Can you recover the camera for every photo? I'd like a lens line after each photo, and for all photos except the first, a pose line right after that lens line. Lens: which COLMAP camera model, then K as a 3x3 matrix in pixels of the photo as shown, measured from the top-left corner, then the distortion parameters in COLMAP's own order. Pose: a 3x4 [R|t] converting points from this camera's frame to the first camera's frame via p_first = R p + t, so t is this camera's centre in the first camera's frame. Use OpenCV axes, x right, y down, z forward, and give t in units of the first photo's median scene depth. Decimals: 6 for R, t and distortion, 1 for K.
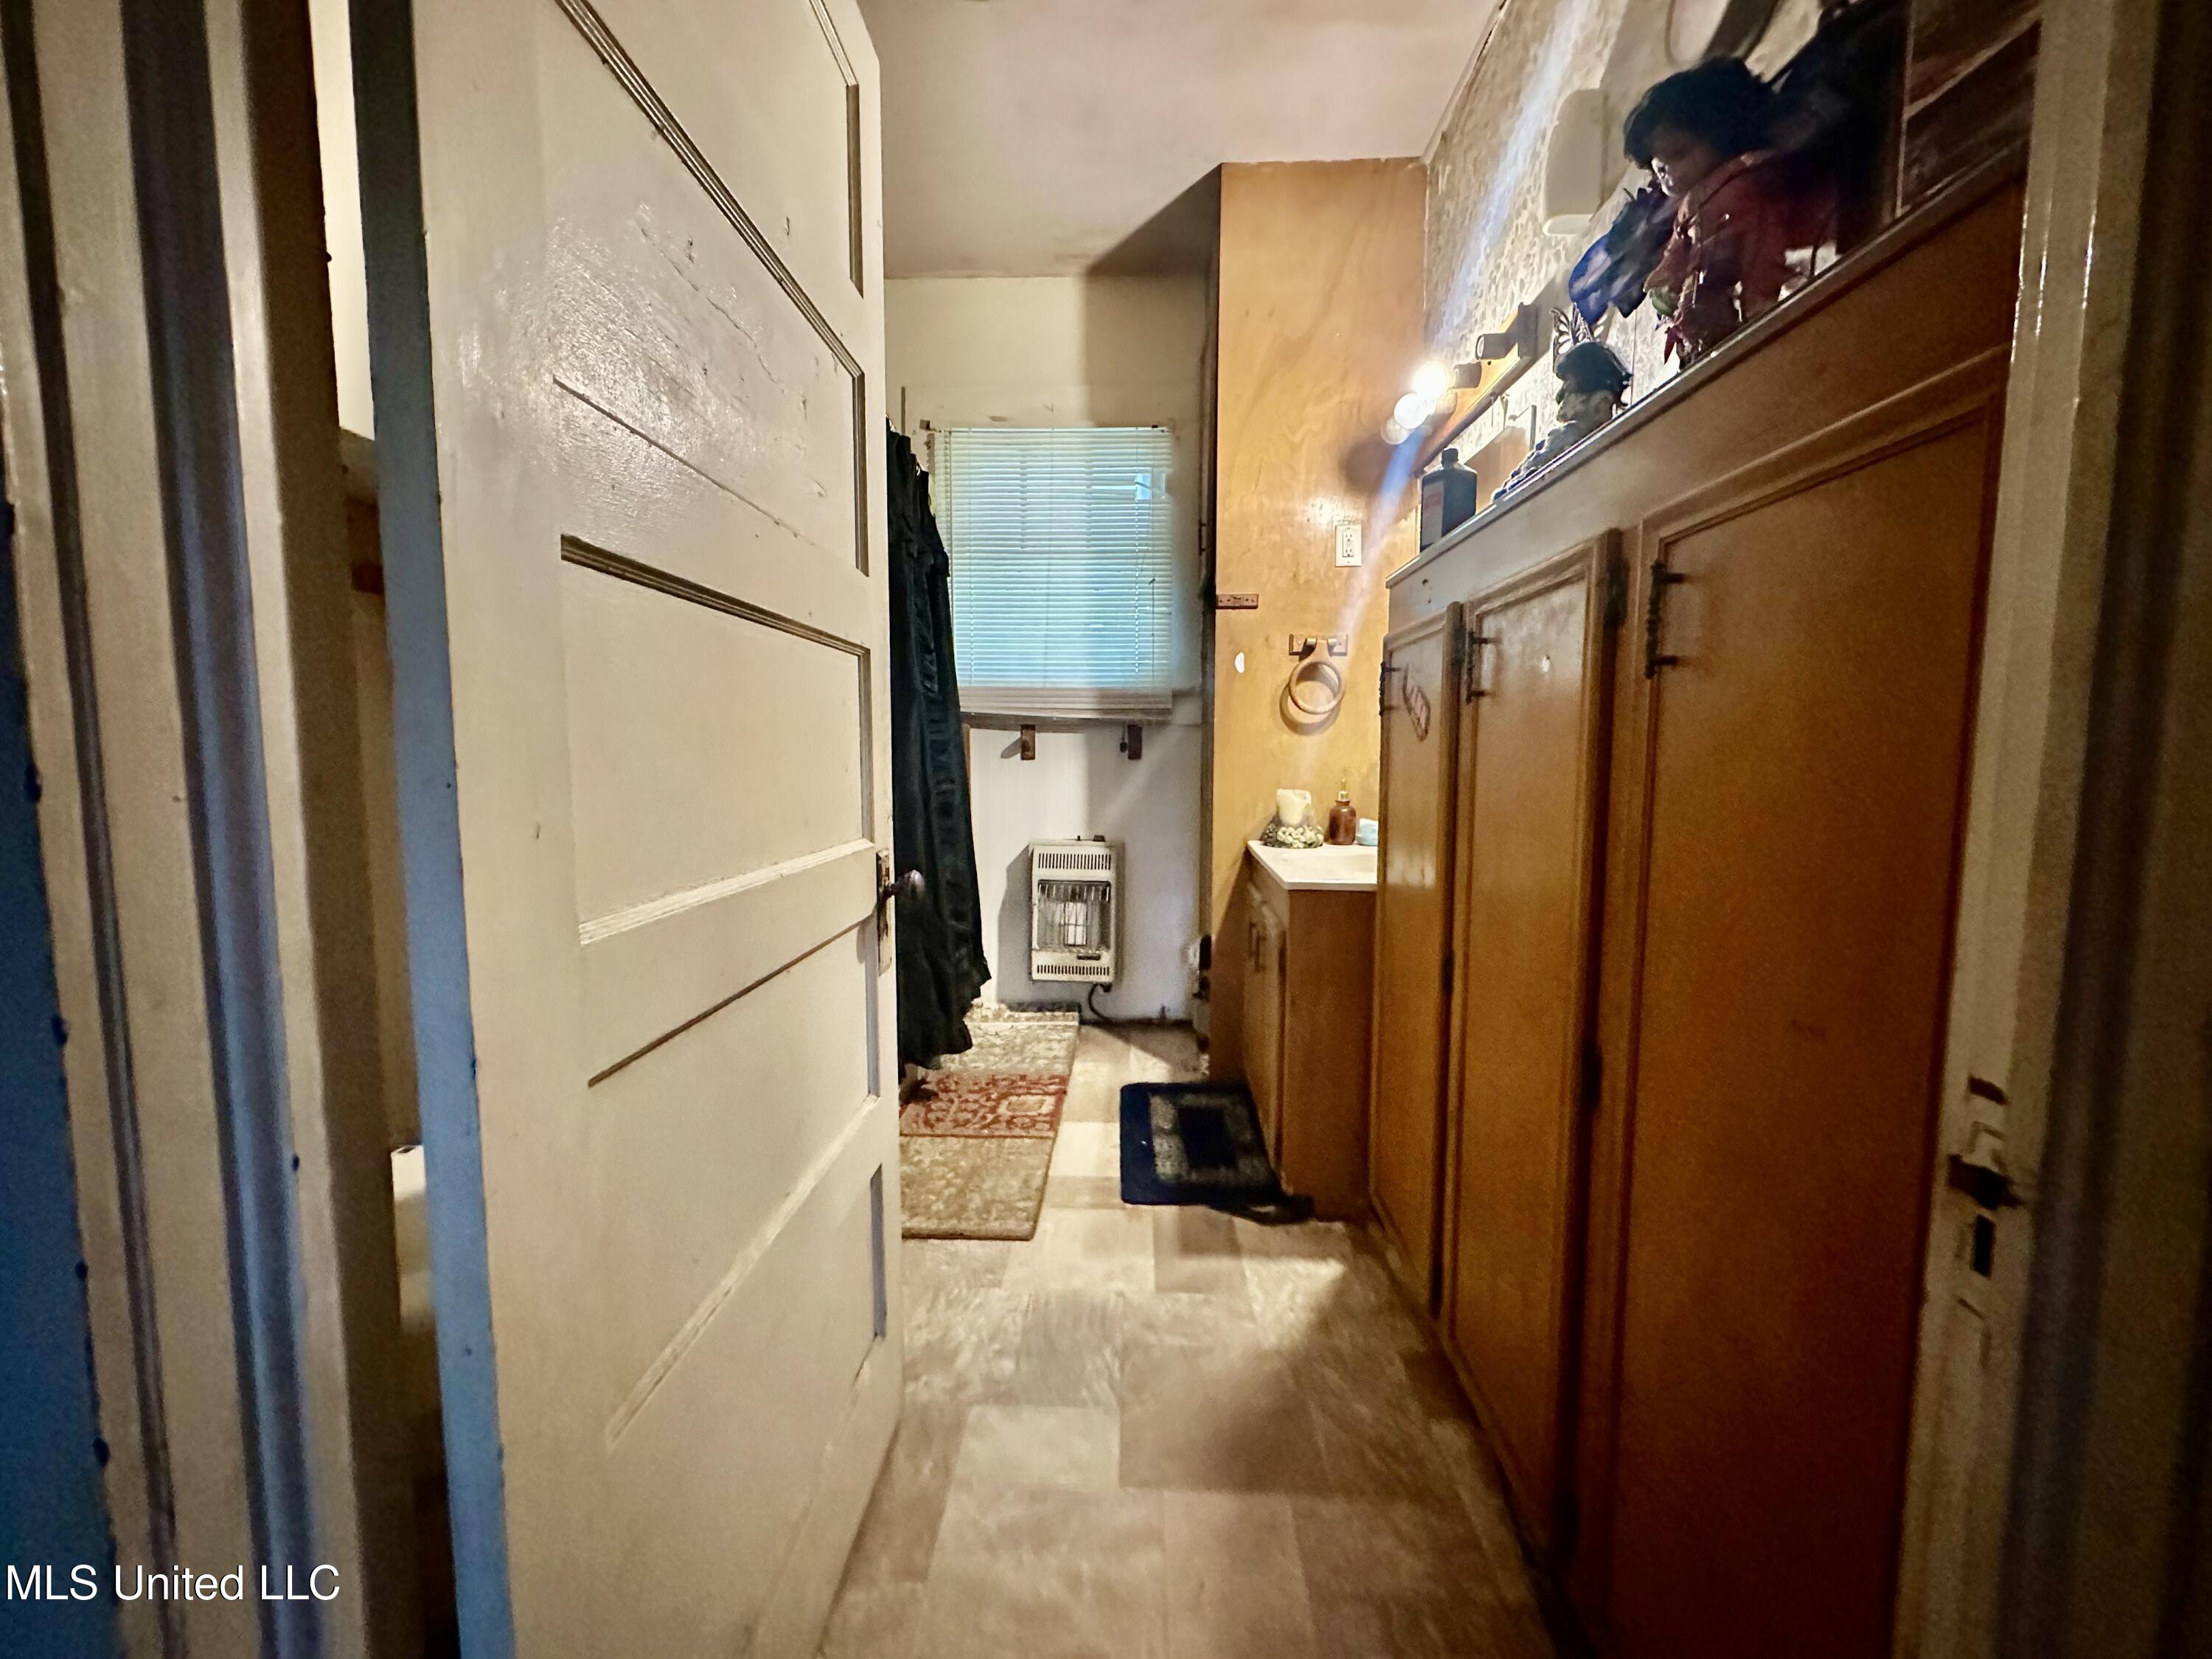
lens RADIAL K [[886.9, 0, 1107.5], [0, 886.9, 826.0], [0, 0, 1]] dist [-0.001169, 0.000337]
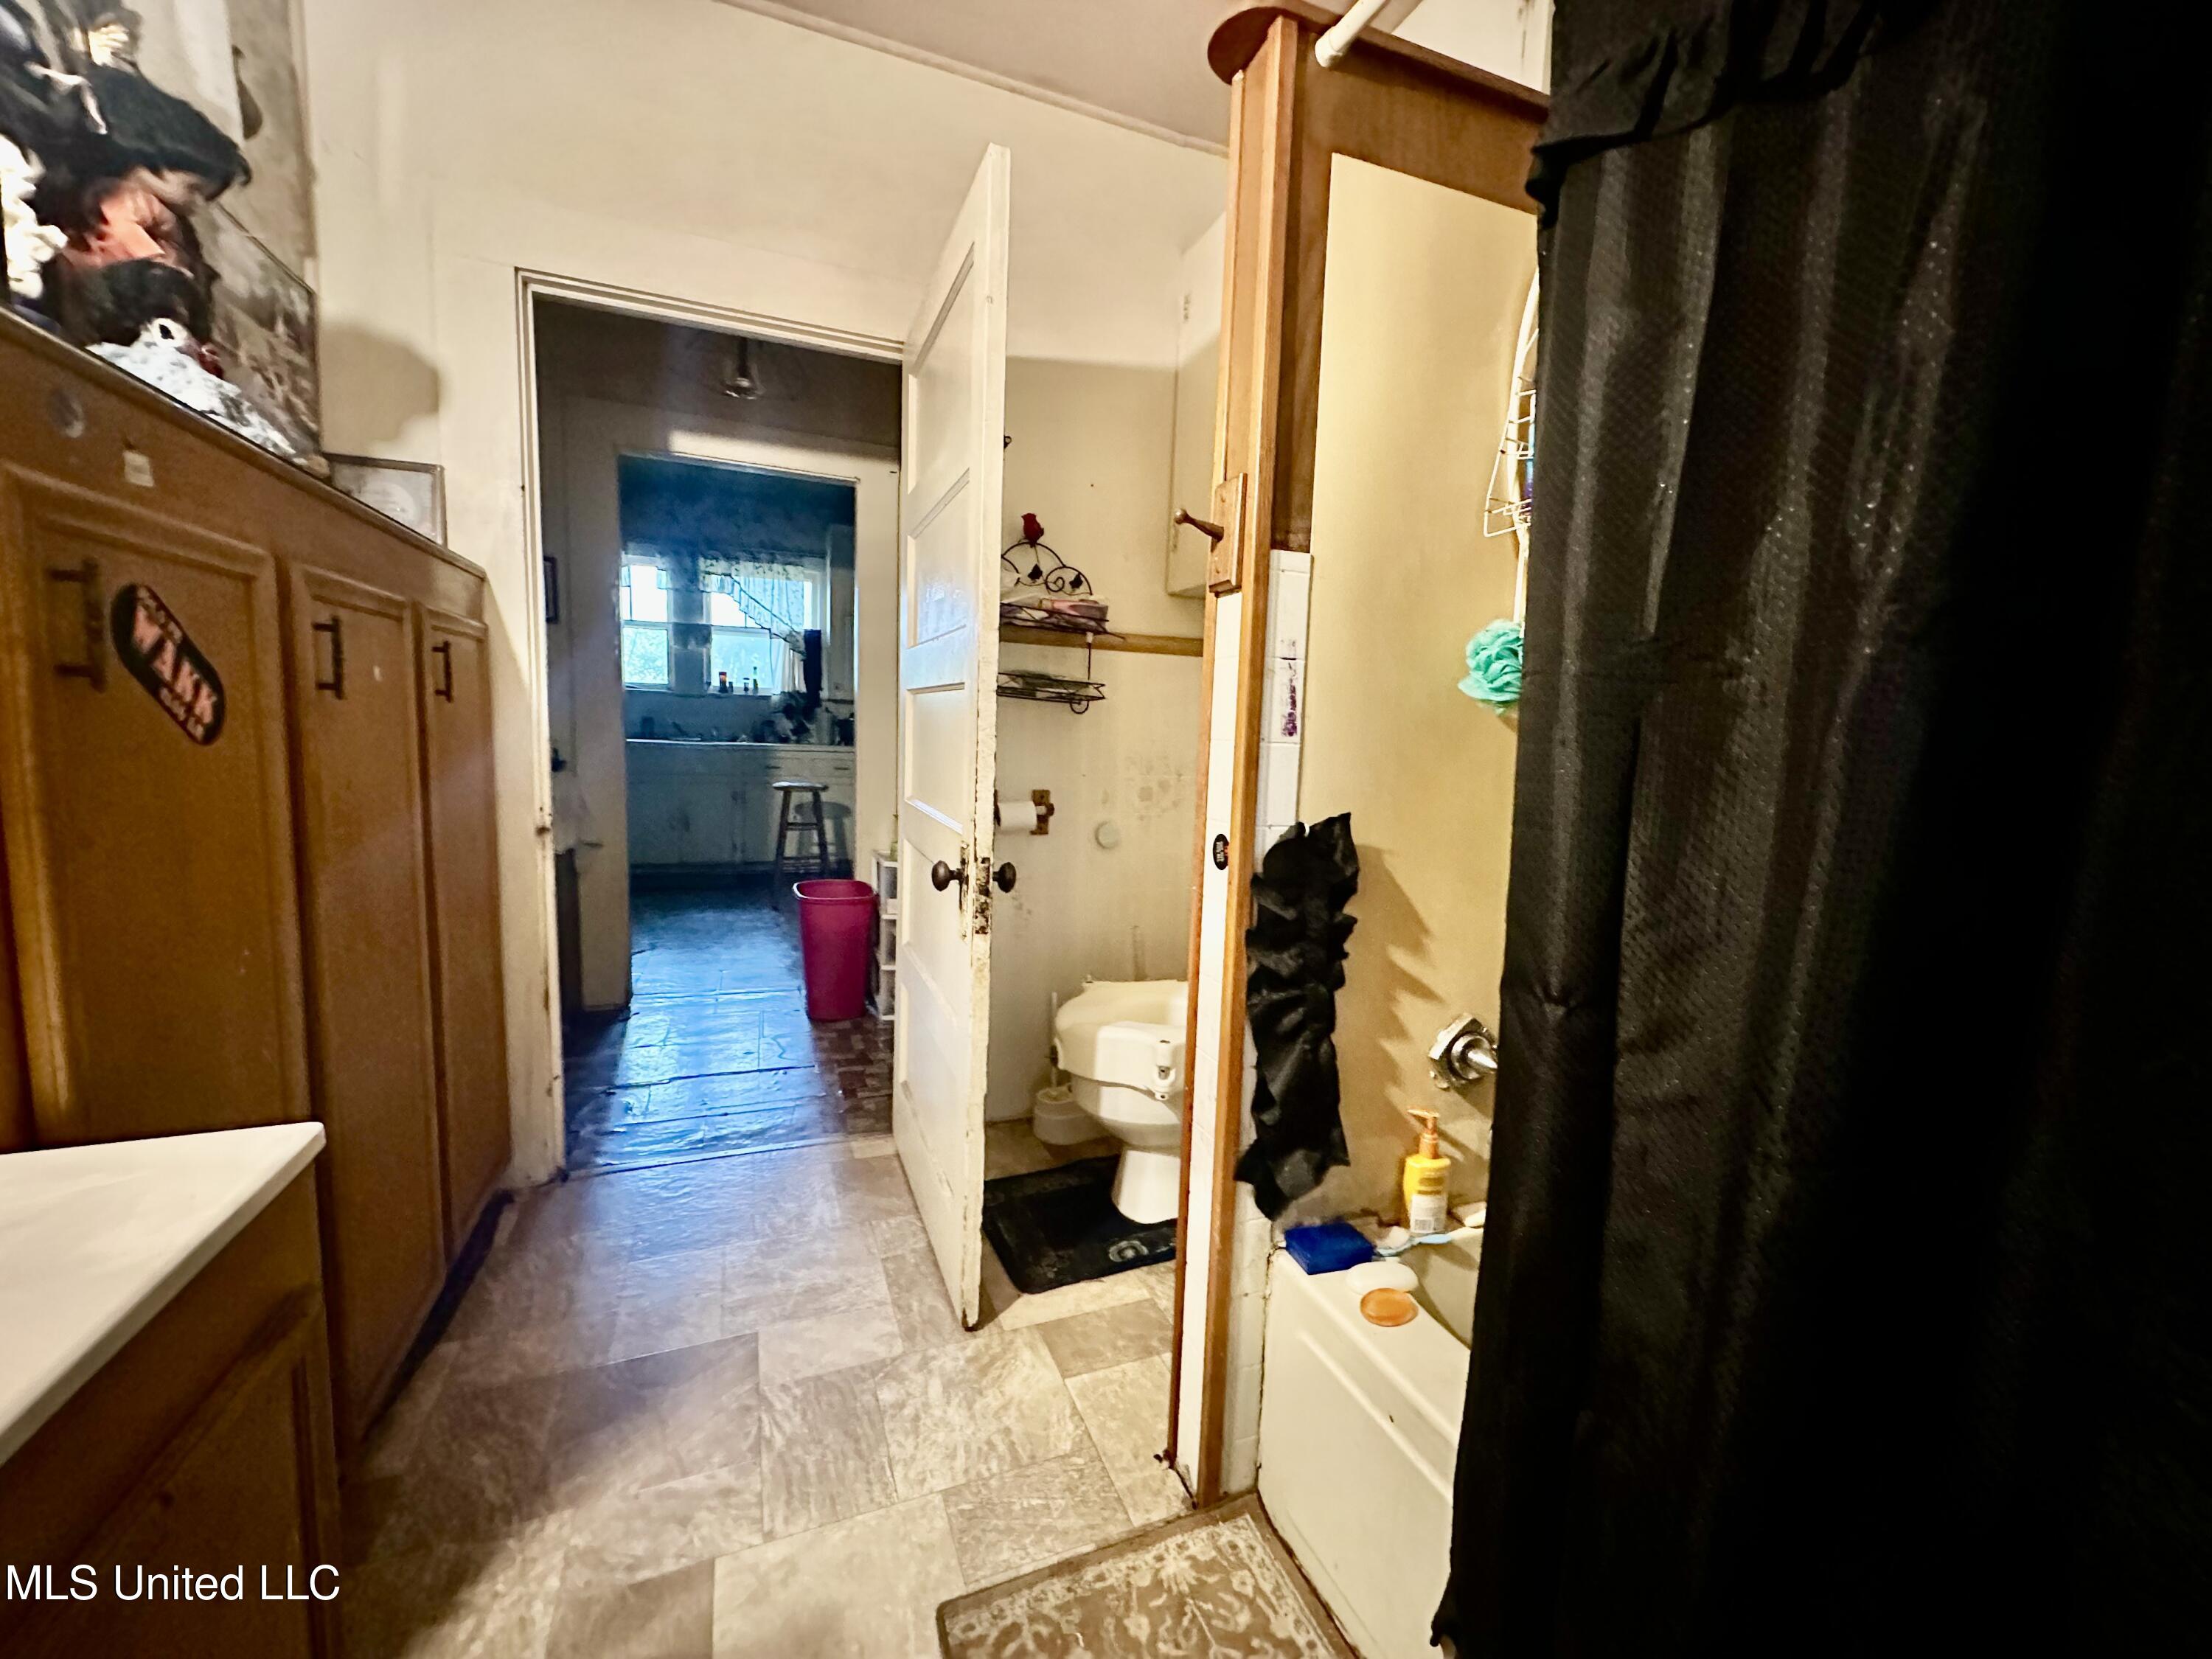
lens RADIAL K [[886.9, 0, 1107.5], [0, 886.9, 826.0], [0, 0, 1]] dist [-0.001169, 0.000337]
pose [[-0.911767, 0.009798, -0.410590, 0.058358], [-0.074149, 0.979361, 0.188028, -0.198013], [0.403958, 0.201883, -0.892223, 1.798689]]
